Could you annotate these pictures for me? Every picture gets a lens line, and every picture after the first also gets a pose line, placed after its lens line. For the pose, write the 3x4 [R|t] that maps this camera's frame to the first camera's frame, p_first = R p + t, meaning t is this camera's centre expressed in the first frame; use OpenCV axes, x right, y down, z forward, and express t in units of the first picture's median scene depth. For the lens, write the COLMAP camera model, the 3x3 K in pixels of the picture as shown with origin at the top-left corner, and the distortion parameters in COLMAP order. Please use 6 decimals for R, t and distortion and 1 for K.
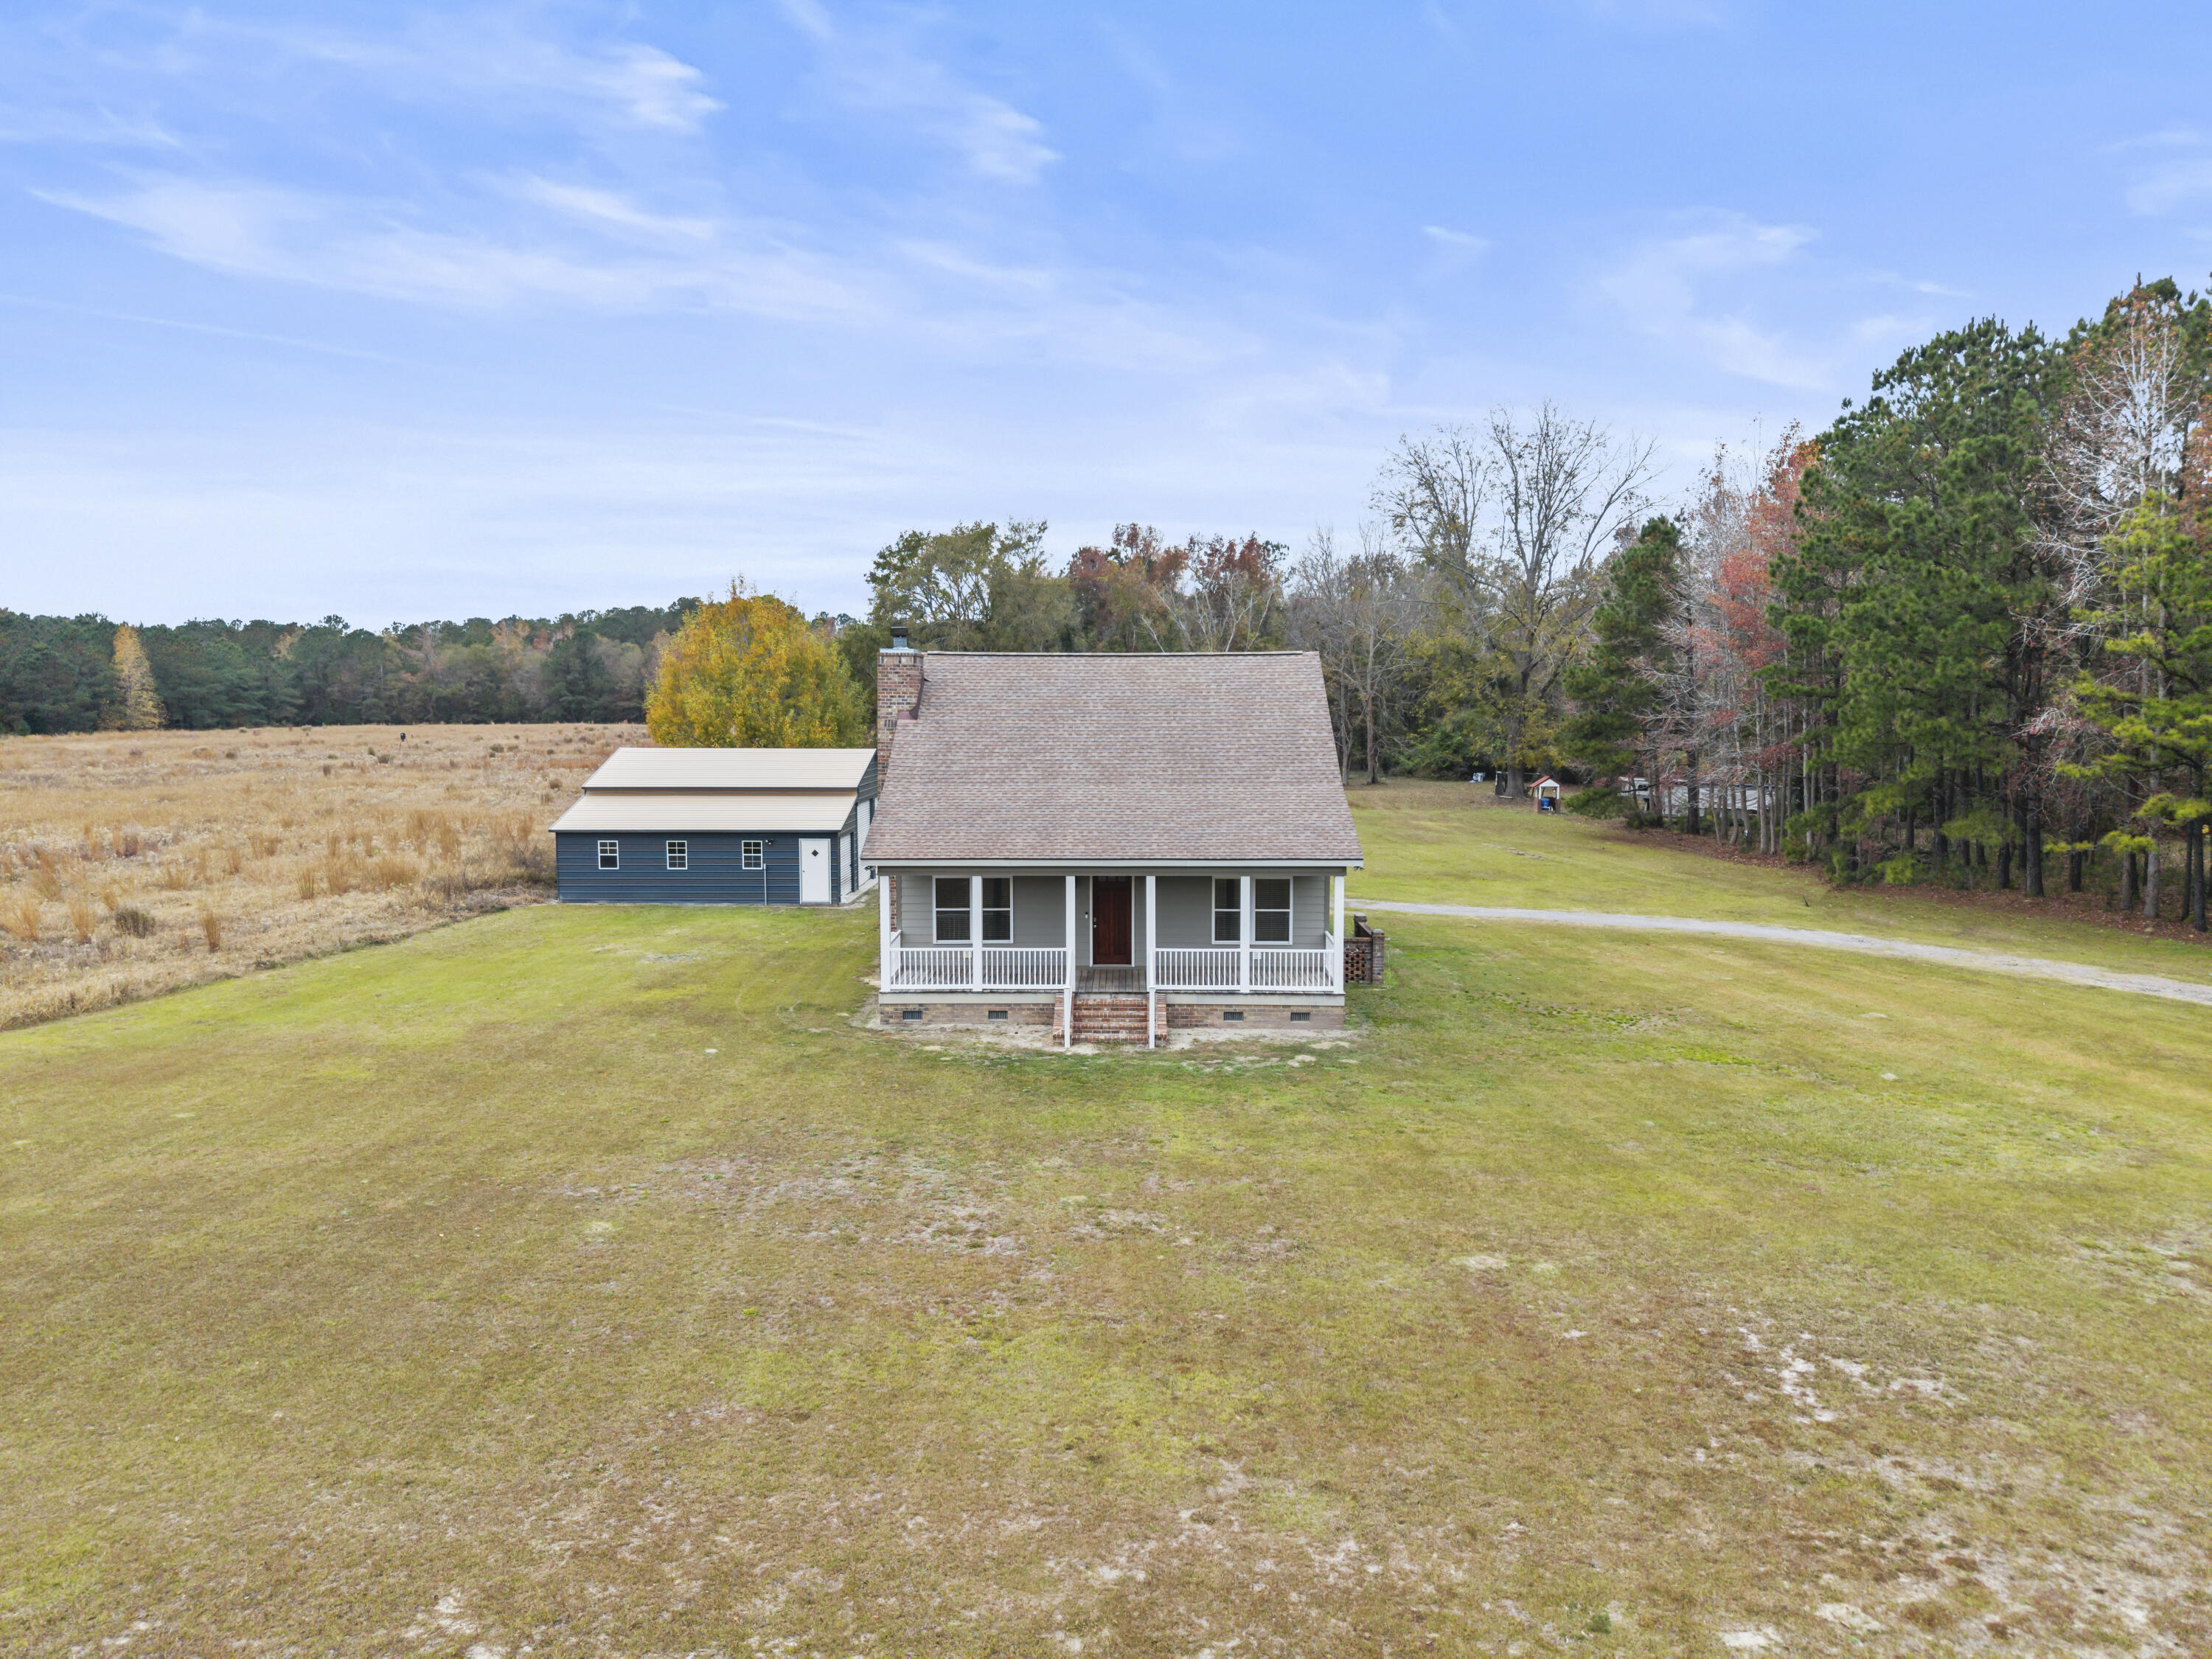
lens RADIAL K [[1463.8, 0, 1113.7], [0, 1463.8, 829.7], [0, 0, 1]] dist [0.034773, -0.041940]
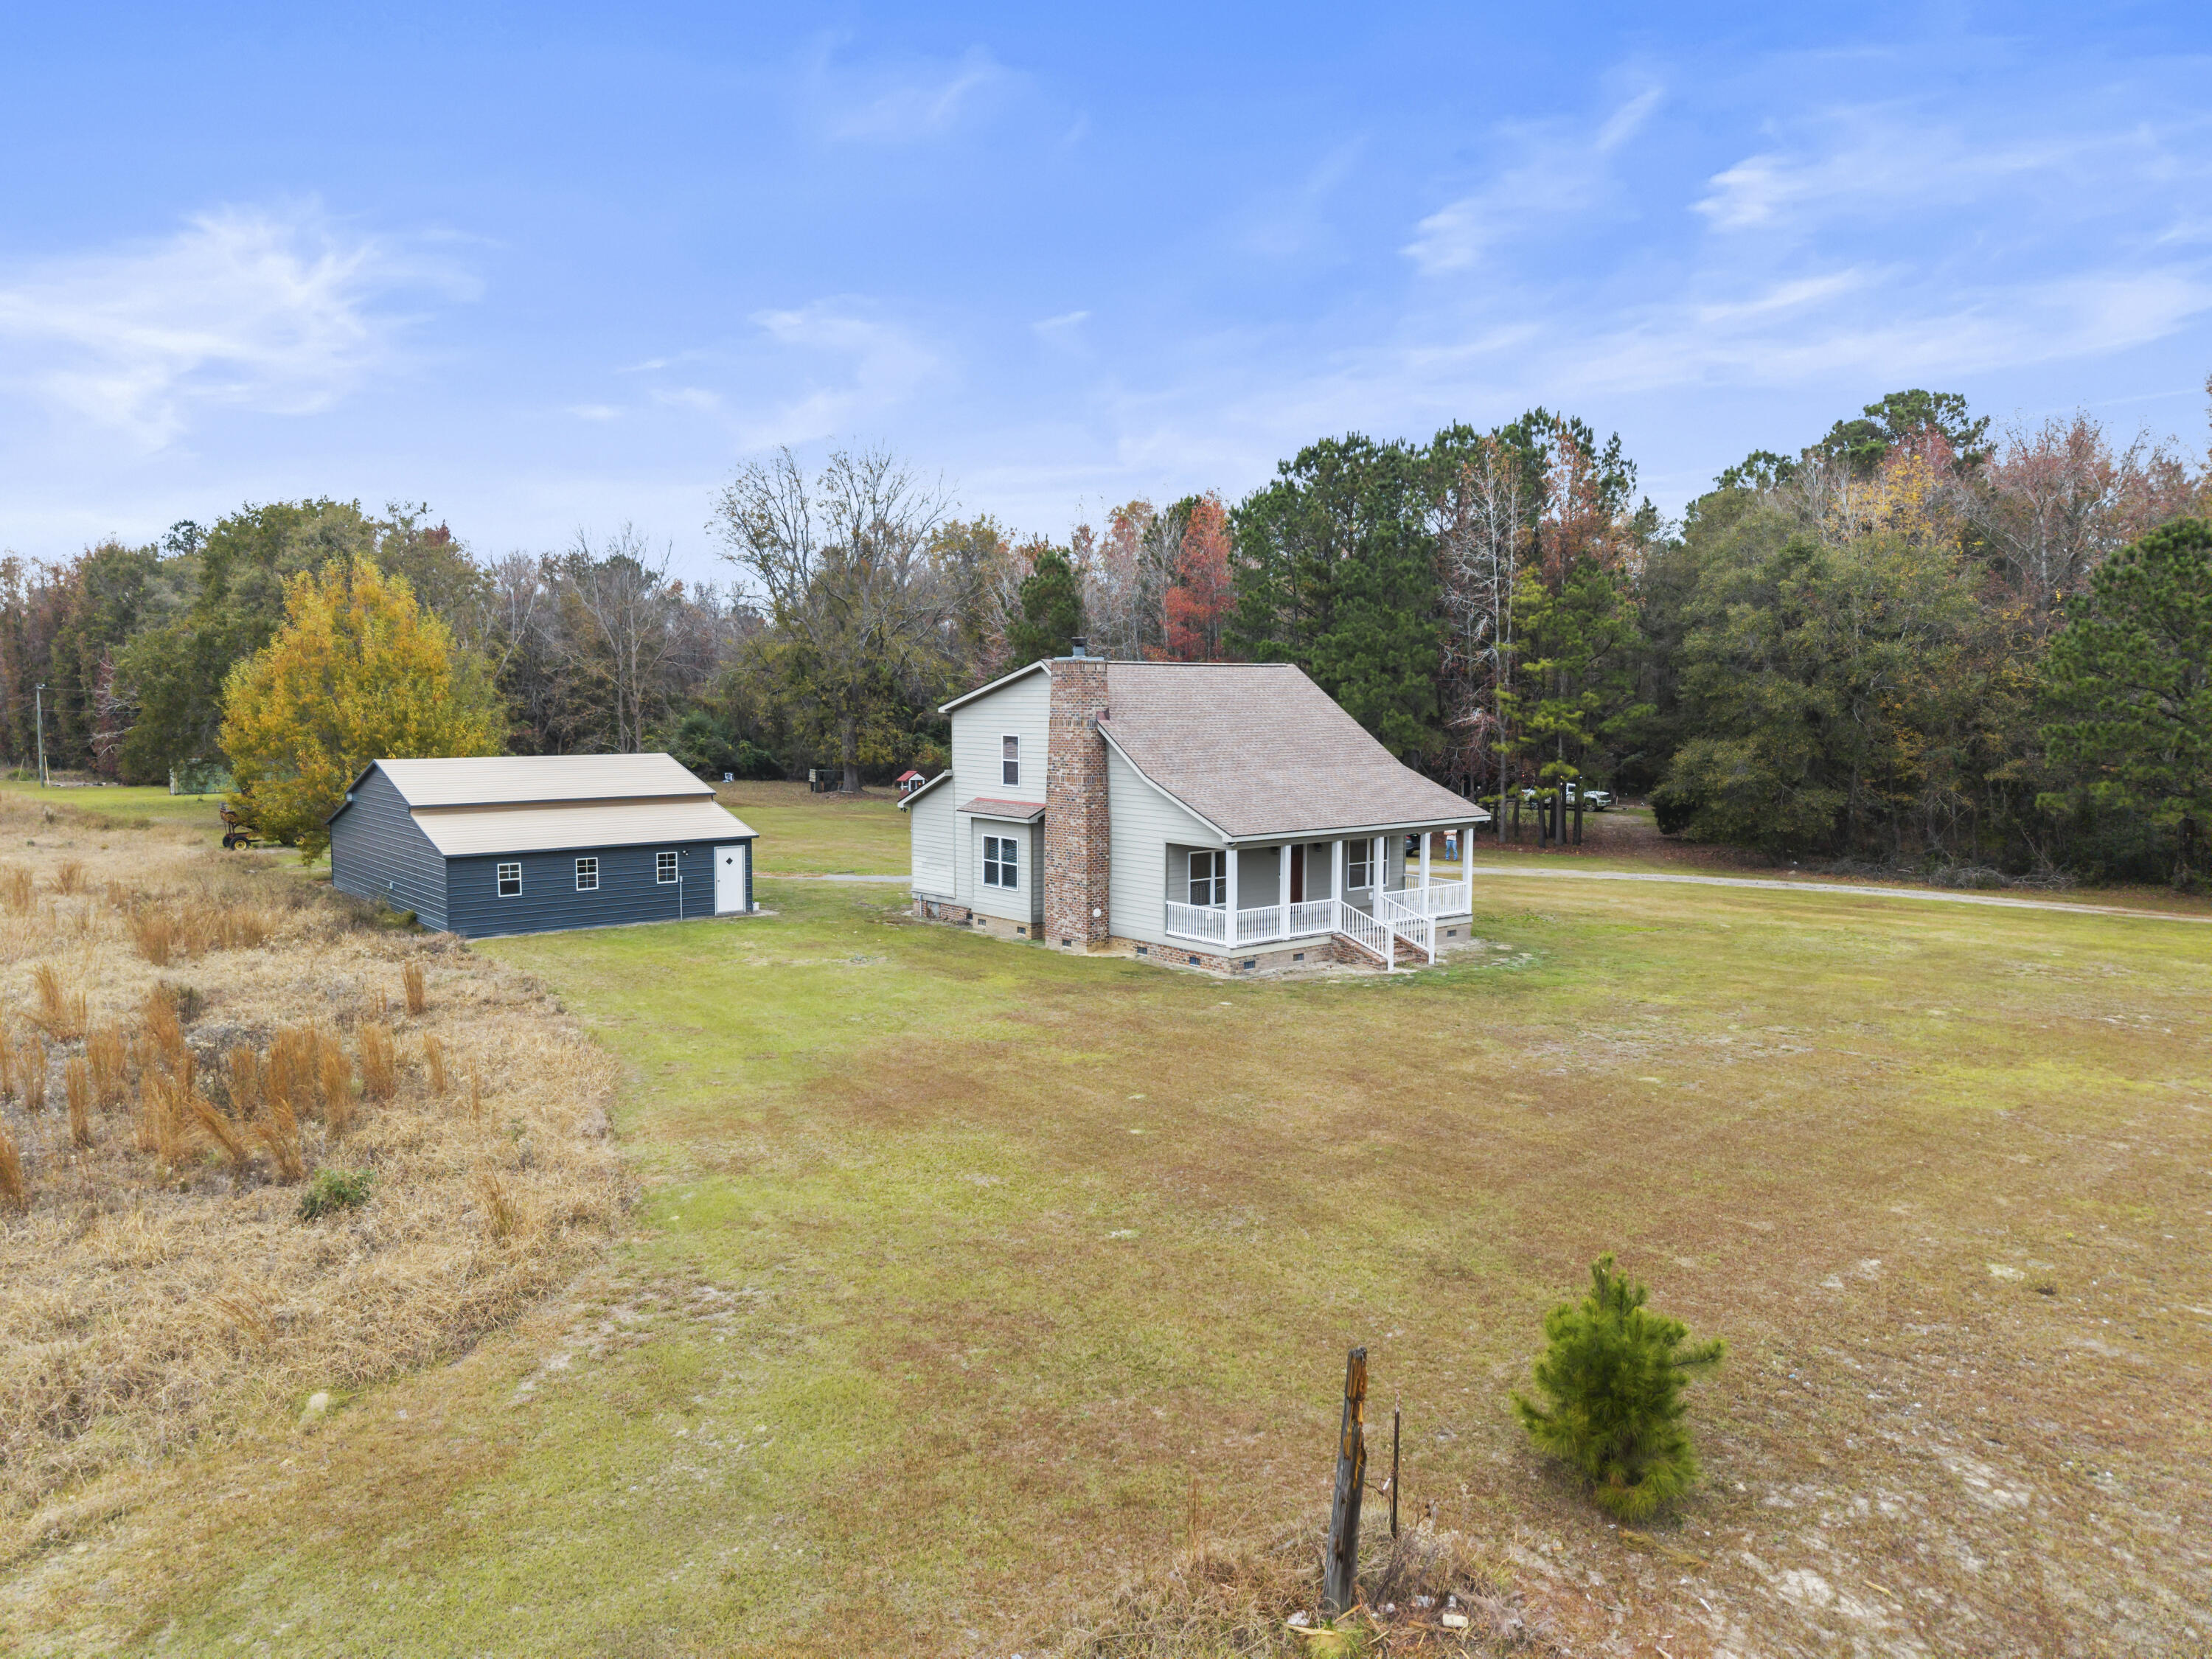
lens RADIAL K [[1463.8, 0, 1113.7], [0, 1463.8, 829.7], [0, 0, 1]] dist [0.034773, -0.041940]
pose [[0.762036, -0.056879, 0.645031, -0.636021], [0.056352, 0.998181, 0.021446, -0.011256], [-0.645078, 0.020006, 0.763855, 0.092991]]
